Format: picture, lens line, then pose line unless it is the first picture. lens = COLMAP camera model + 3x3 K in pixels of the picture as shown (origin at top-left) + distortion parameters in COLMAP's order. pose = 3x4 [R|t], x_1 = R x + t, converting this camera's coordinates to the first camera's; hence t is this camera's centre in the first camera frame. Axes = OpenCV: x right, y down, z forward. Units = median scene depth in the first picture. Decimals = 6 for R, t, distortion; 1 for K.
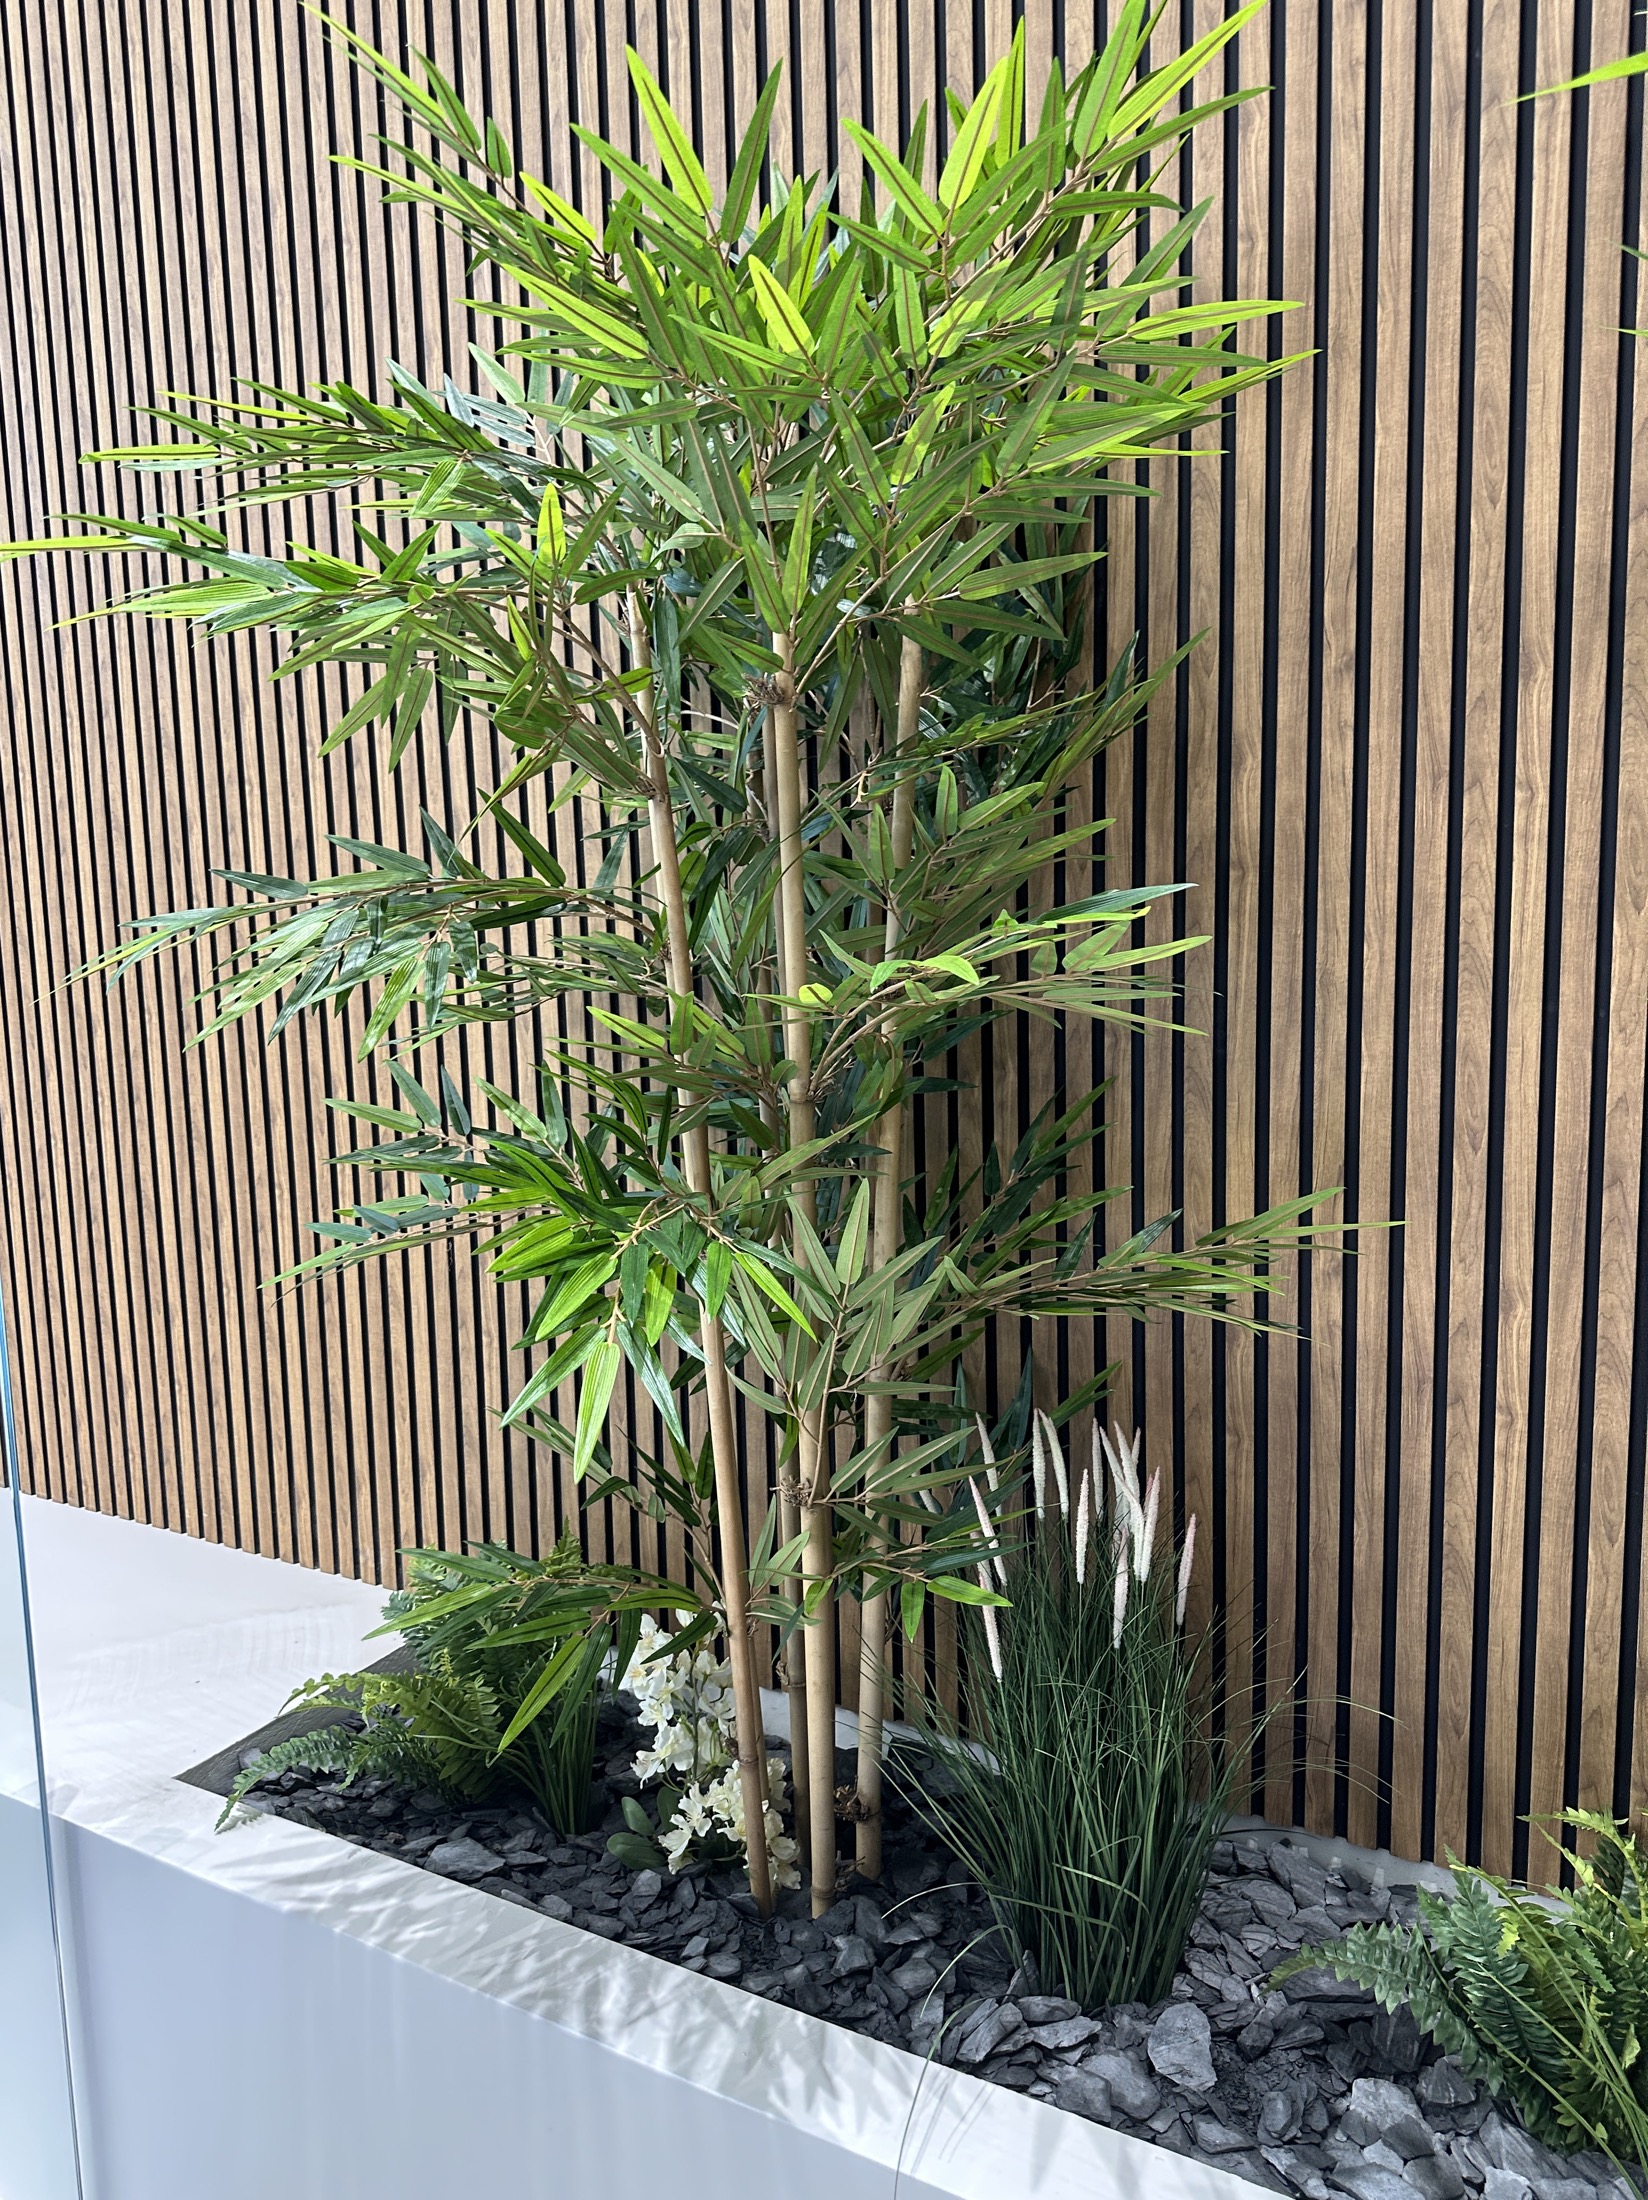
lens RADIAL K [[1567.6, 0, 824.0], [0, 1567.6, 1100.0], [0, 0, 1]] dist [0.169401, -0.314162]
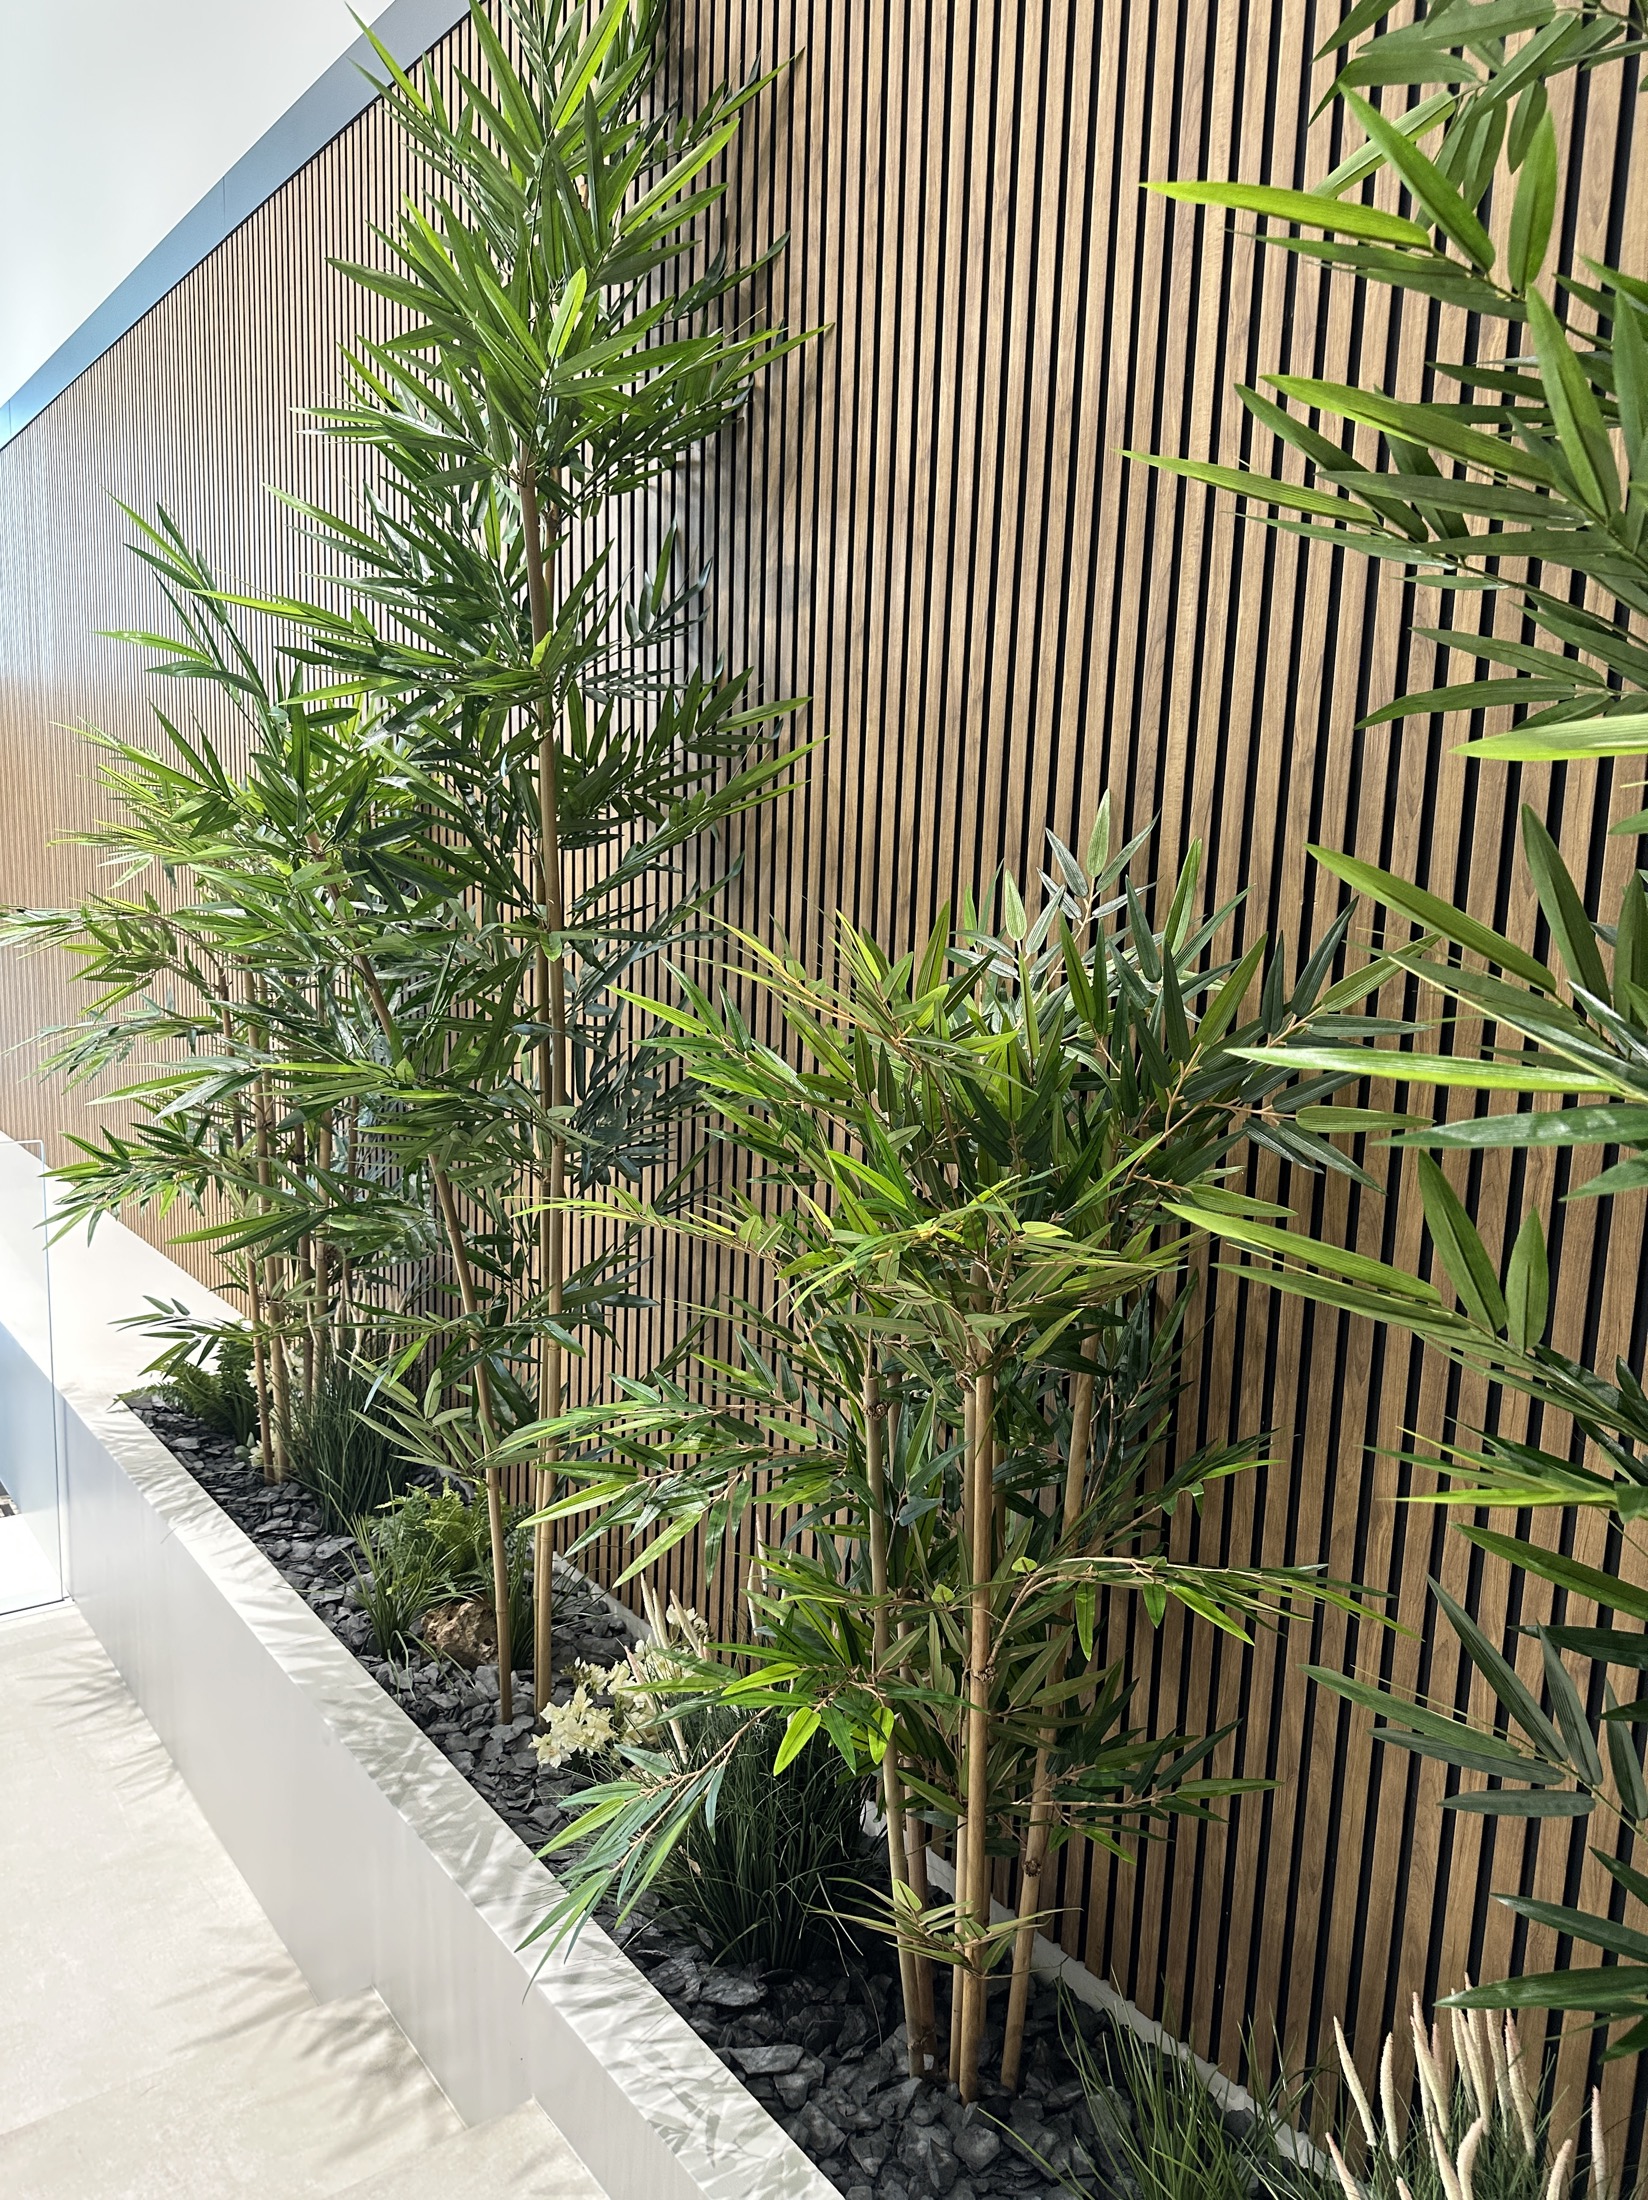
lens RADIAL K [[1553.9, 0, 818.3], [0, 1553.9, 1108.3], [0, 0, 1]] dist [0.028182, -0.044683]
pose [[0.918329, 0.114034, -0.379035, 1.525895], [-0.108156, 0.993451, 0.036843, -0.190417], [0.380754, 0.007161, 0.924649, -0.771186]]
